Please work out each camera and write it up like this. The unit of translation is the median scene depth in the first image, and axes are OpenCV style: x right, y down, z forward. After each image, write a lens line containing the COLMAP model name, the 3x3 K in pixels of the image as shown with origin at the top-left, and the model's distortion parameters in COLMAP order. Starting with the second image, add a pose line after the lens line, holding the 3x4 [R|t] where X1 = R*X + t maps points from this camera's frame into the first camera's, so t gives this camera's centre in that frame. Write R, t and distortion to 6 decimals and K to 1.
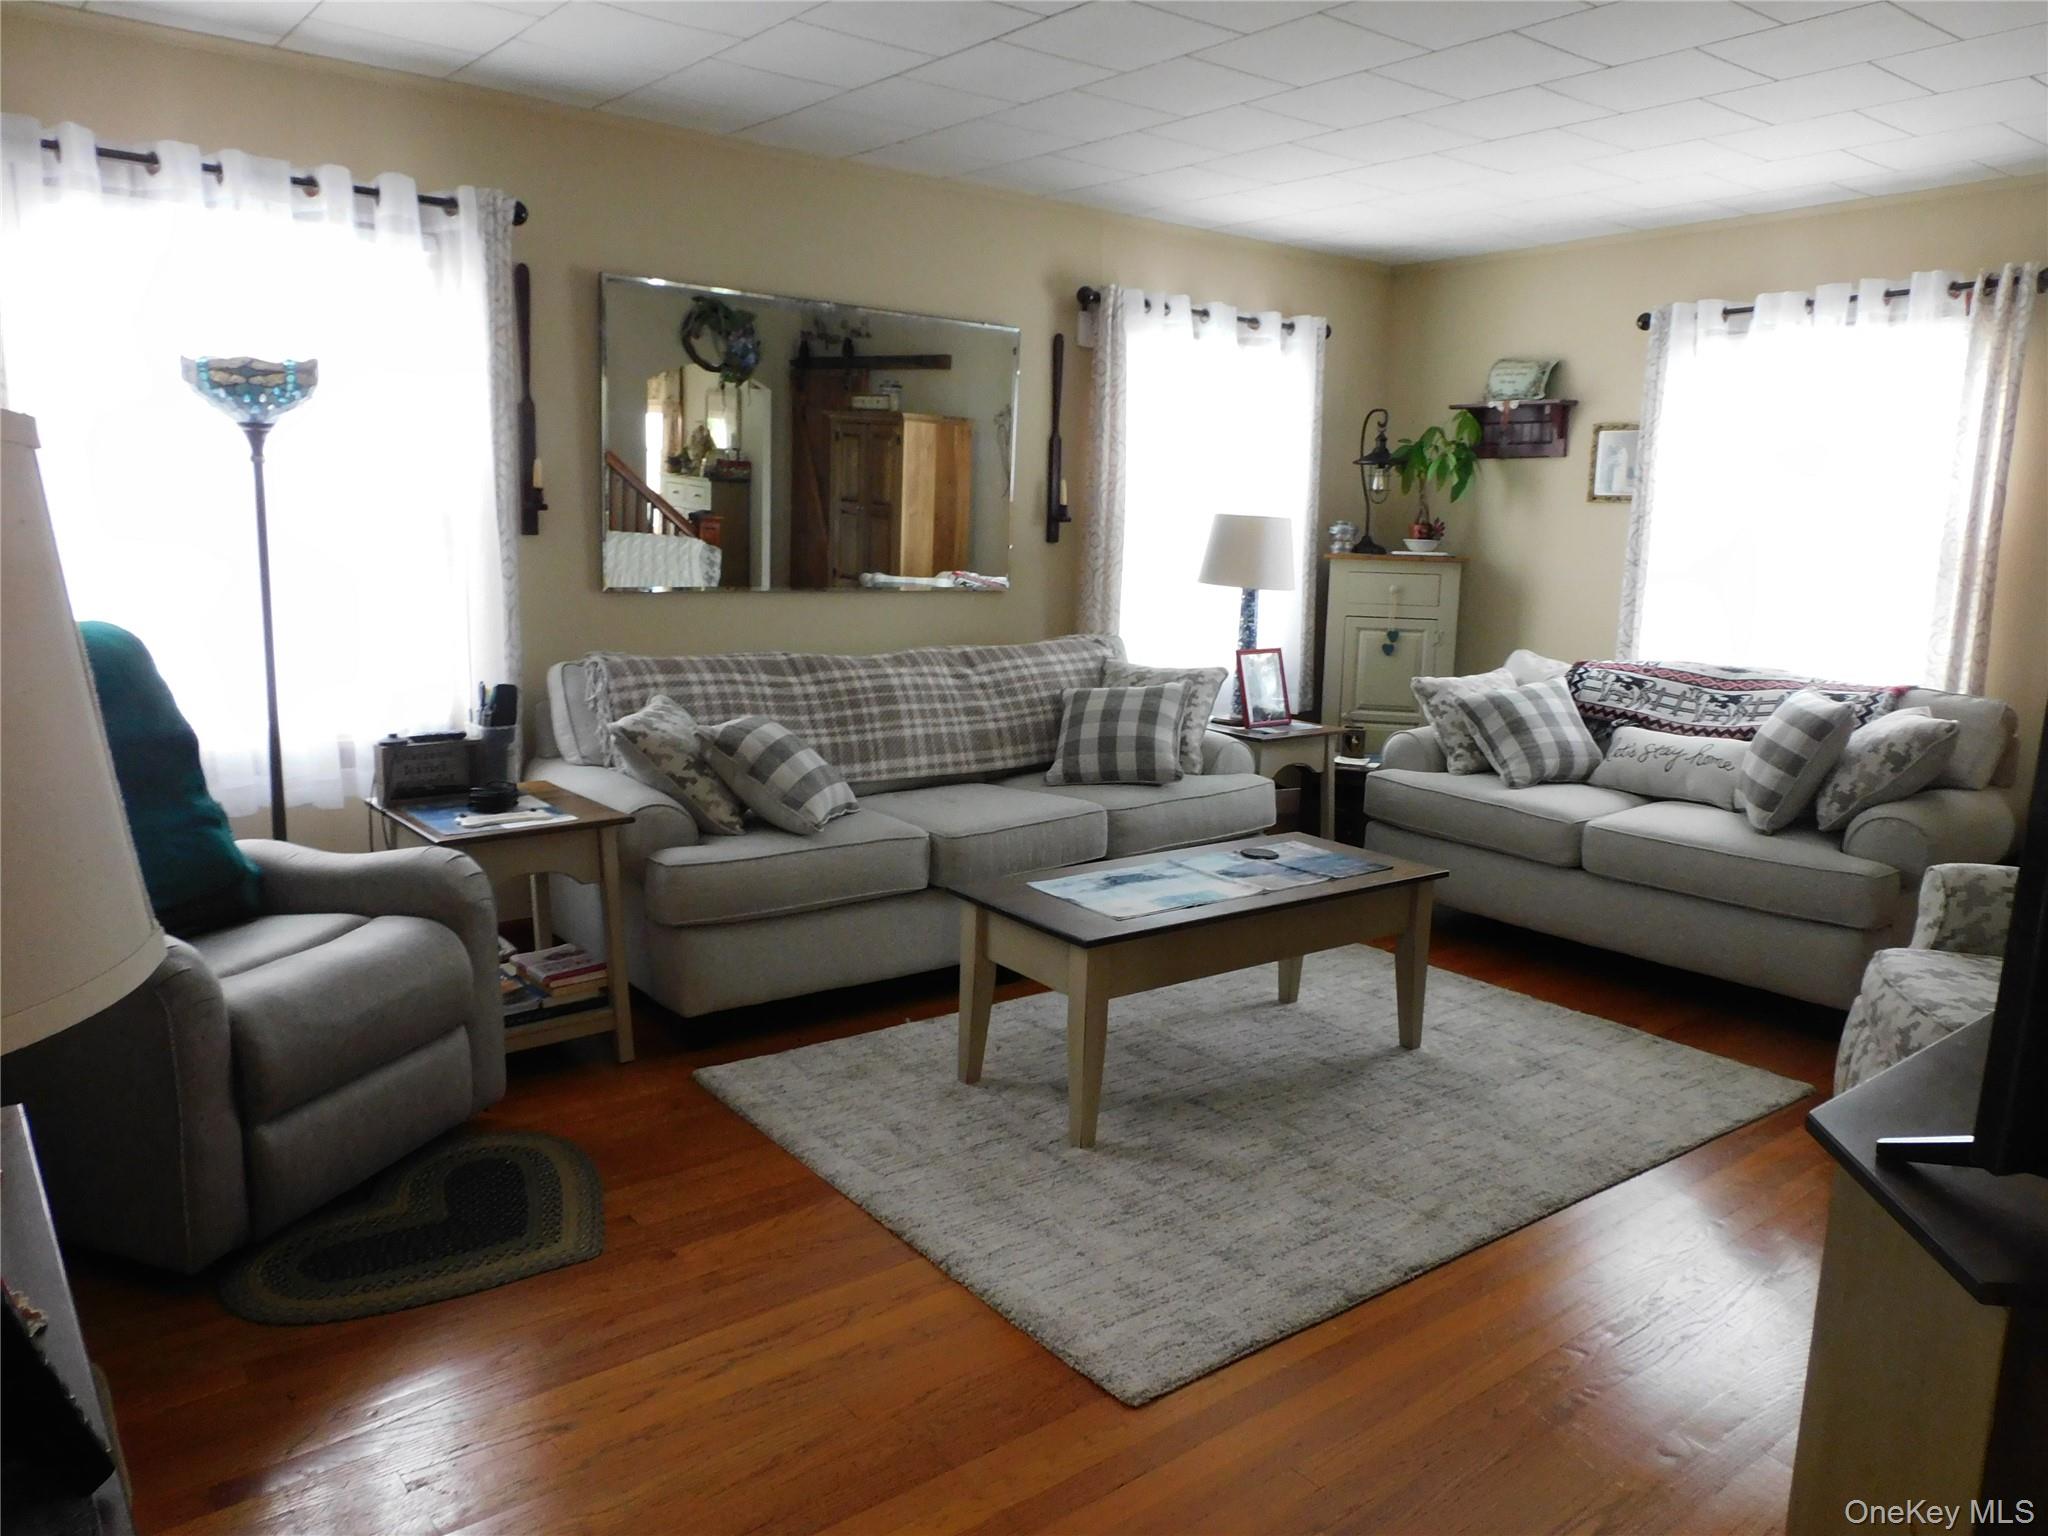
lens RADIAL K [[1460.6, 0, 1024.0], [0, 1460.6, 768.0], [0, 0, 1]] dist [0.000076, -0.004663]
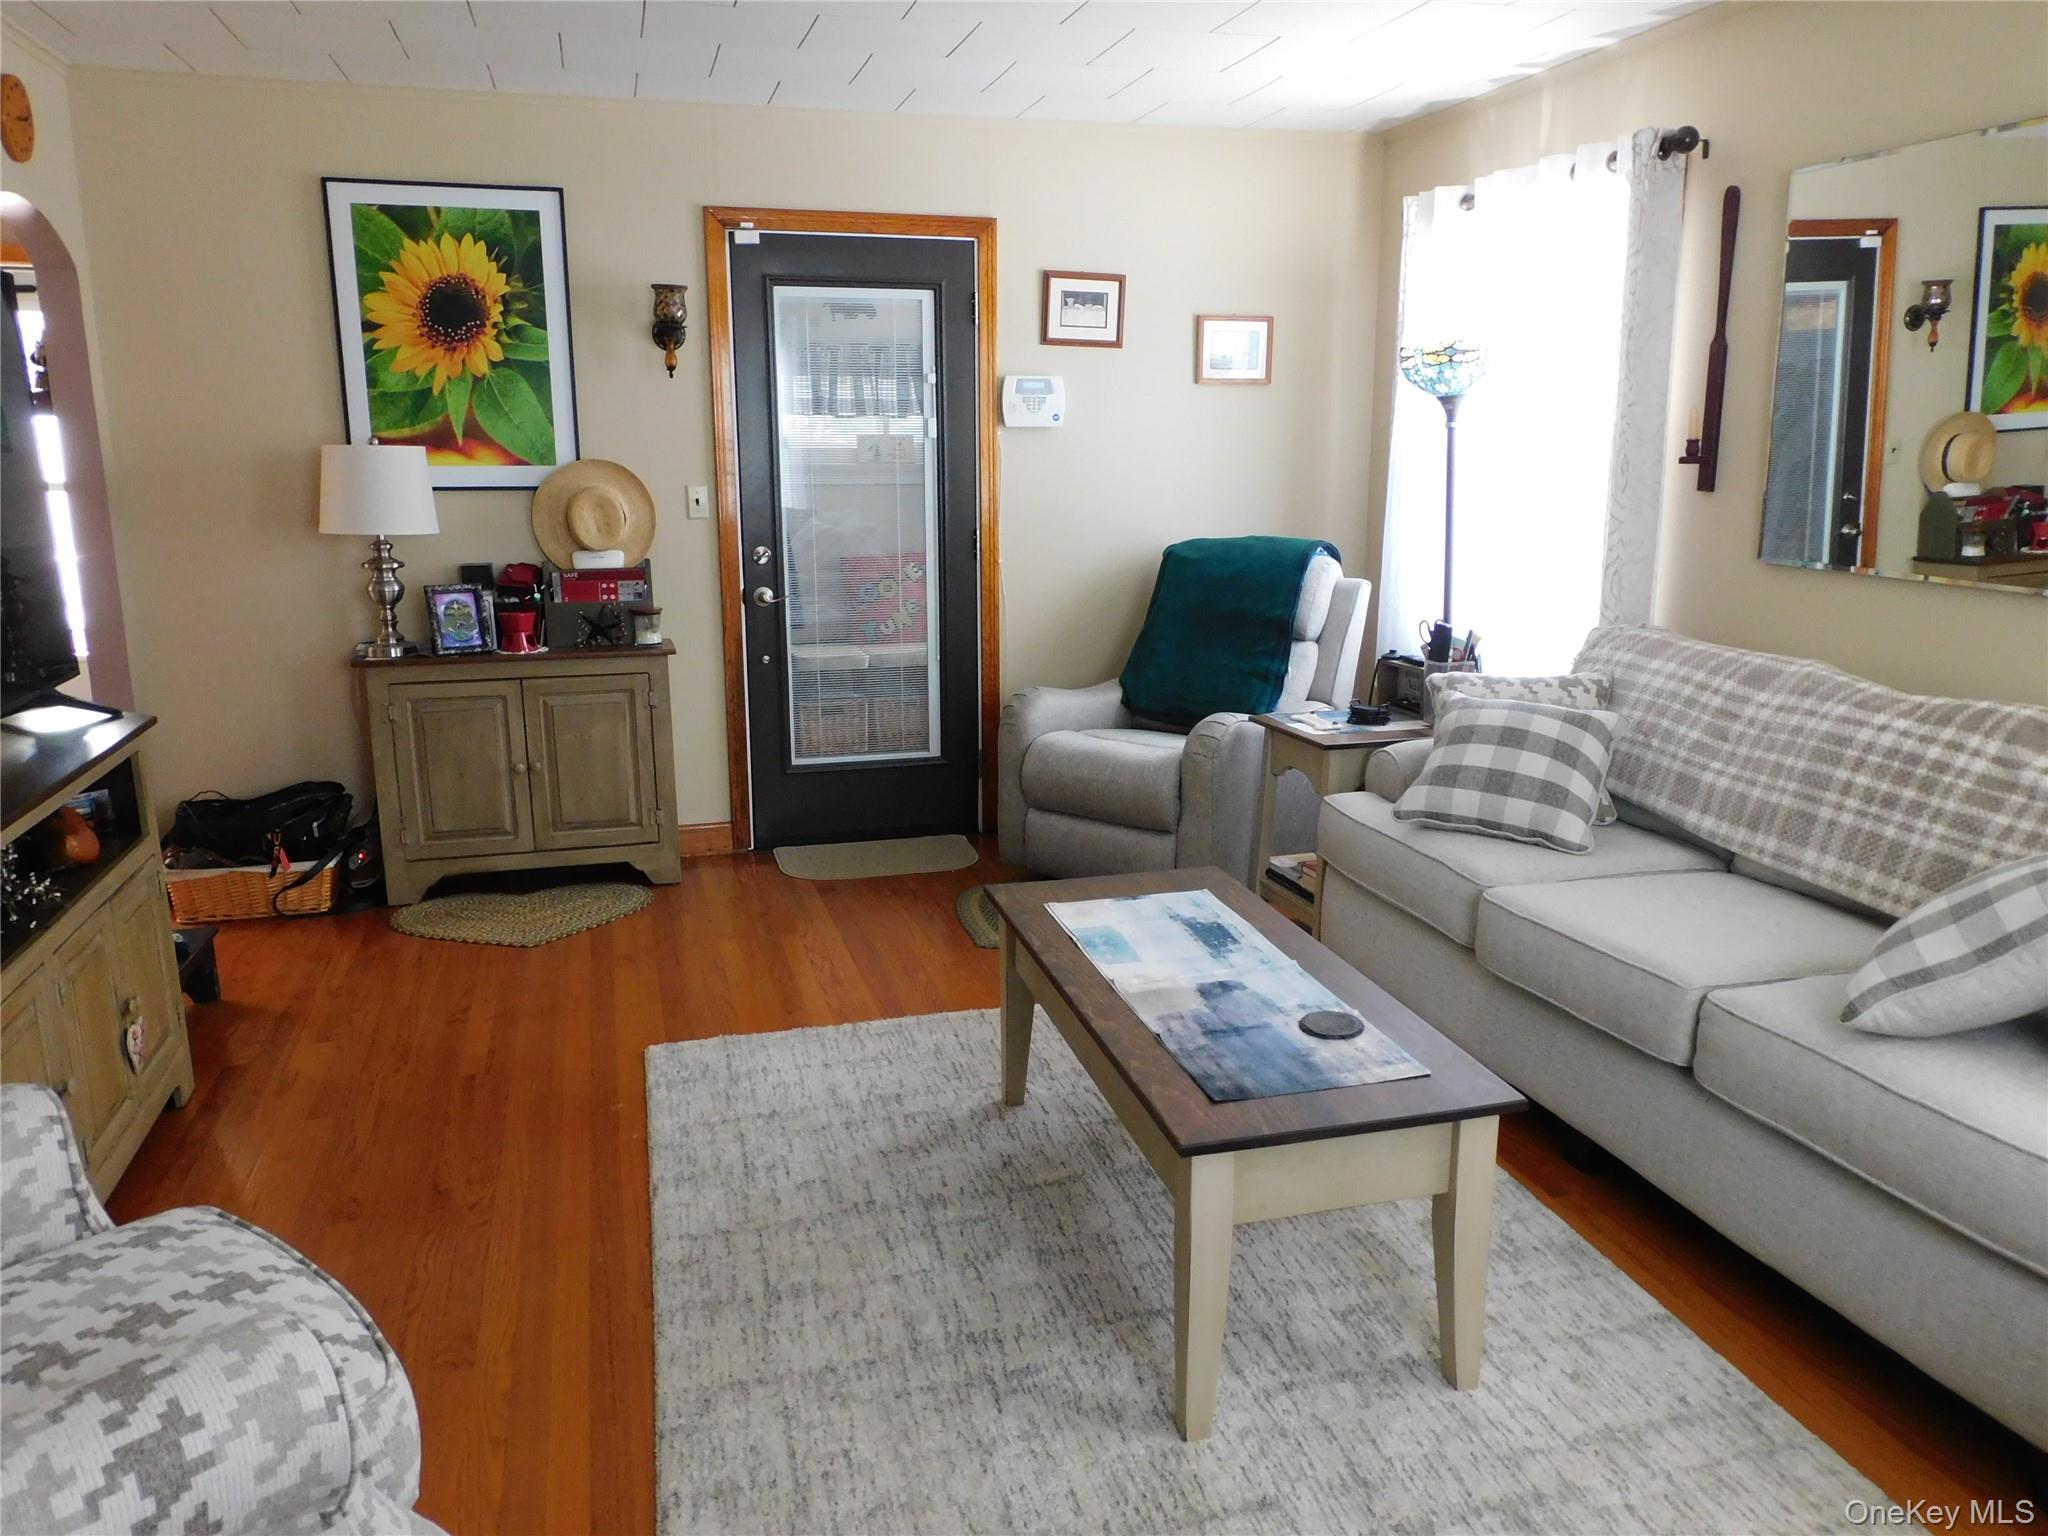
lens RADIAL K [[1460.6, 0, 1024.0], [0, 1460.6, 768.0], [0, 0, 1]] dist [0.000076, -0.004663]
pose [[-0.372582, 0.182256, -0.909926, 0.603596], [-0.161221, 0.952902, 0.256878, -0.144728], [0.913888, 0.242407, -0.325650, 0.853829]]
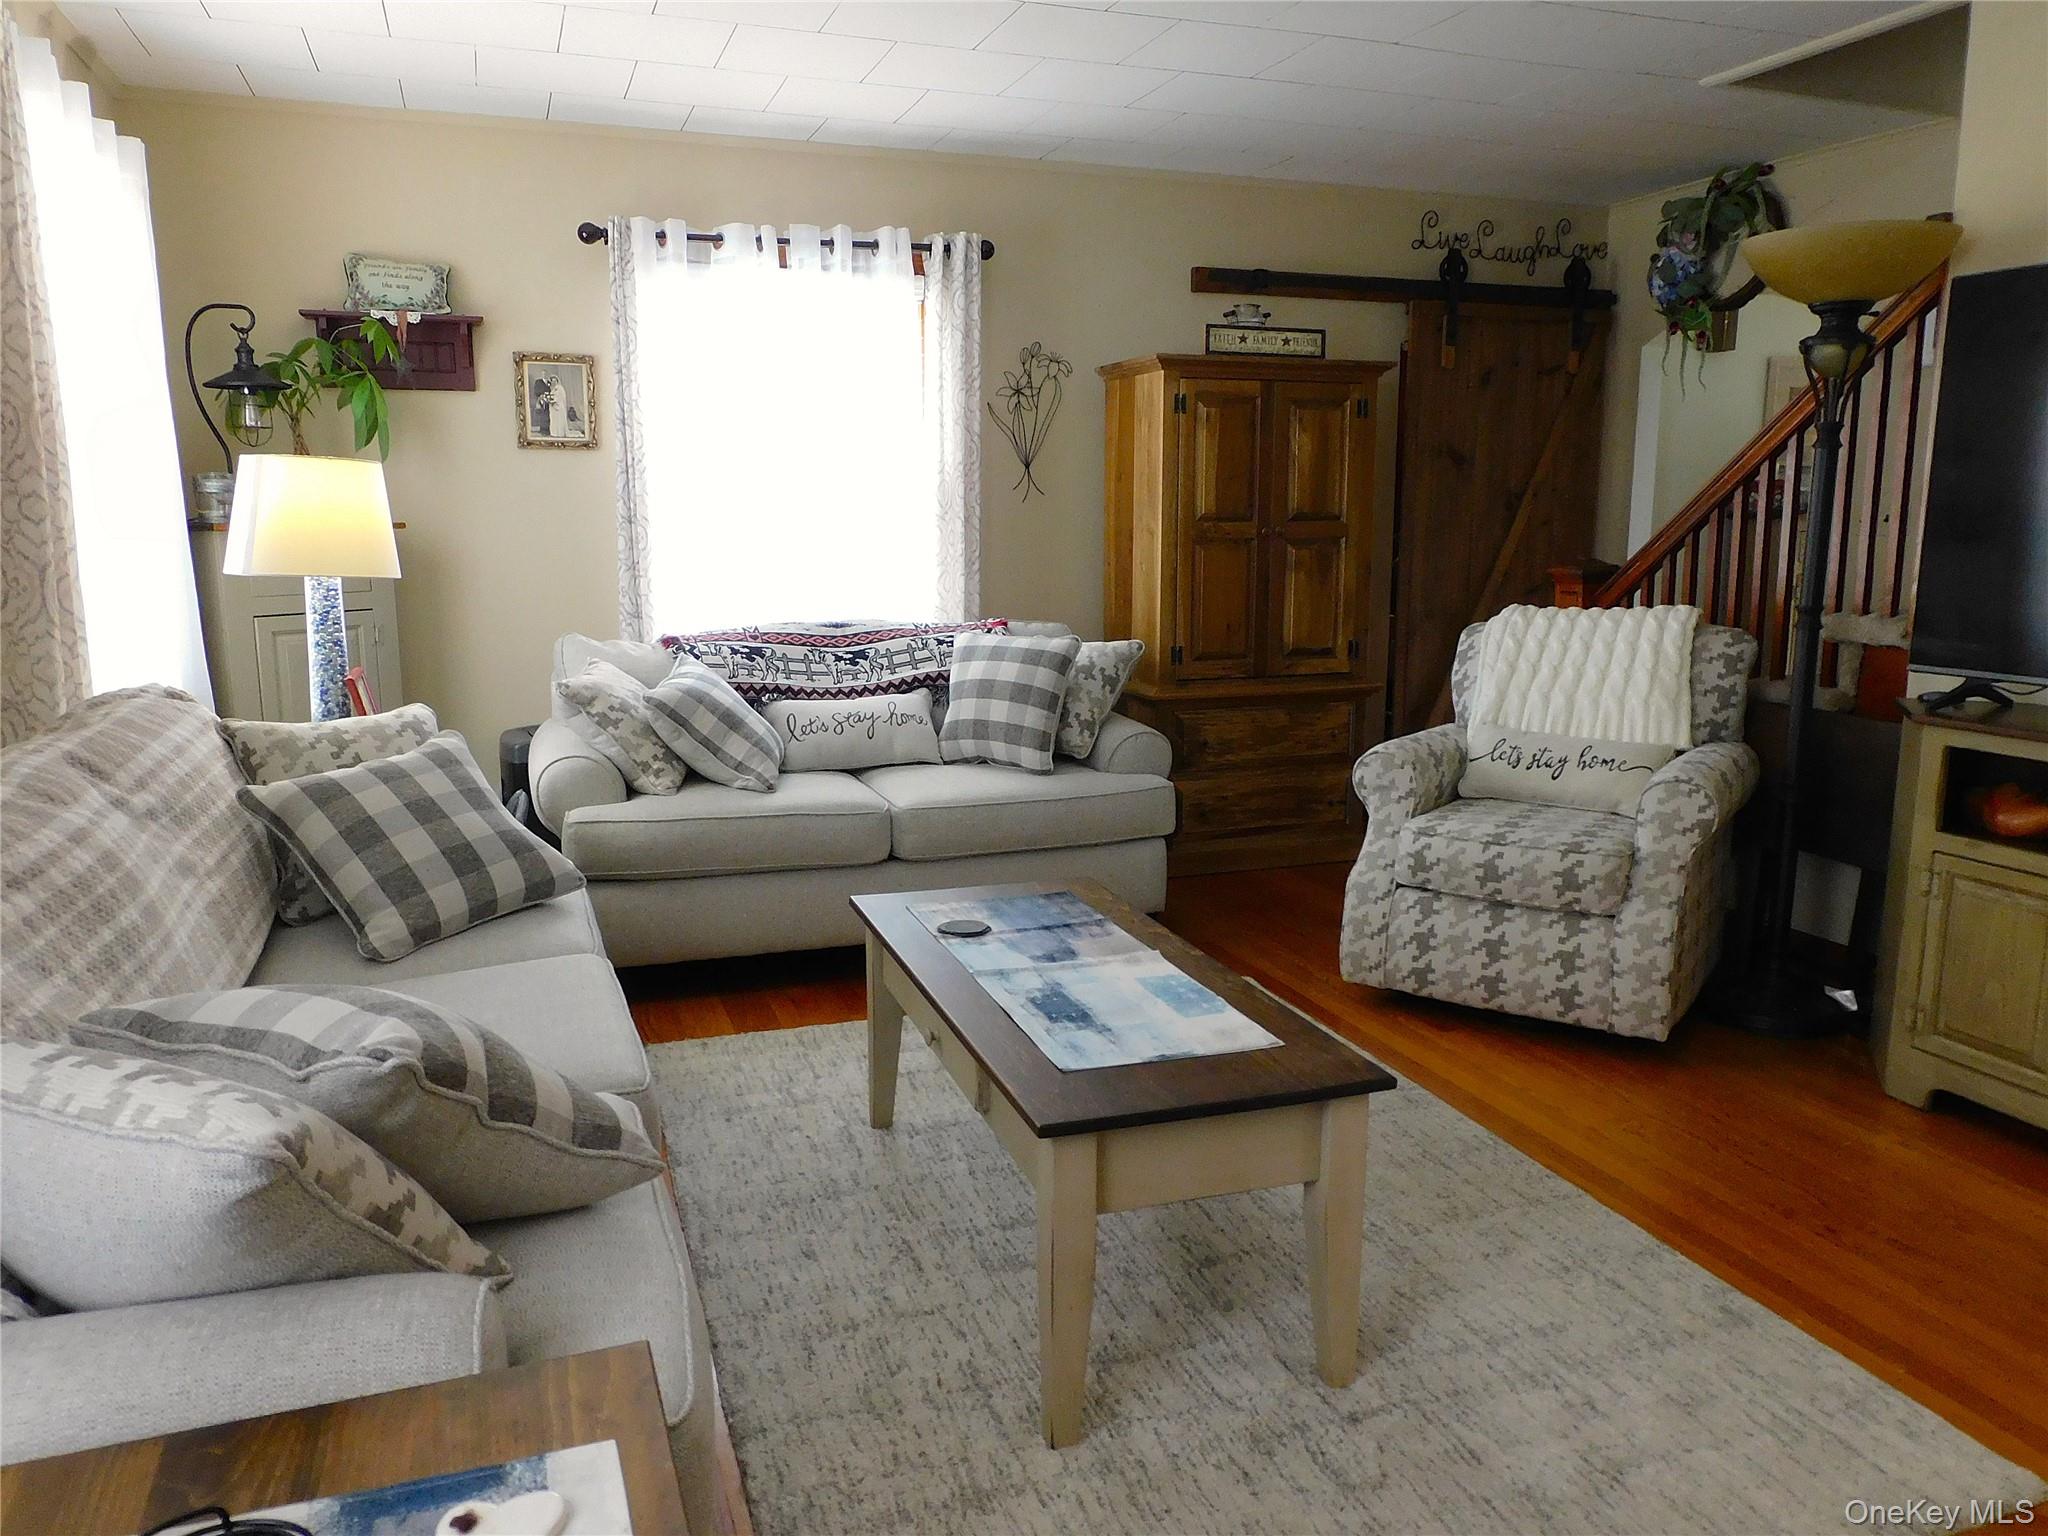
lens RADIAL K [[1460.6, 0, 1024.0], [0, 1460.6, 768.0], [0, 0, 1]] dist [0.000076, -0.004663]
pose [[0.305190, -0.189446, 0.933257, -0.388875], [0.169010, 0.975230, 0.142698, -0.092807], [-0.937174, 0.114180, 0.329649, 0.588928]]
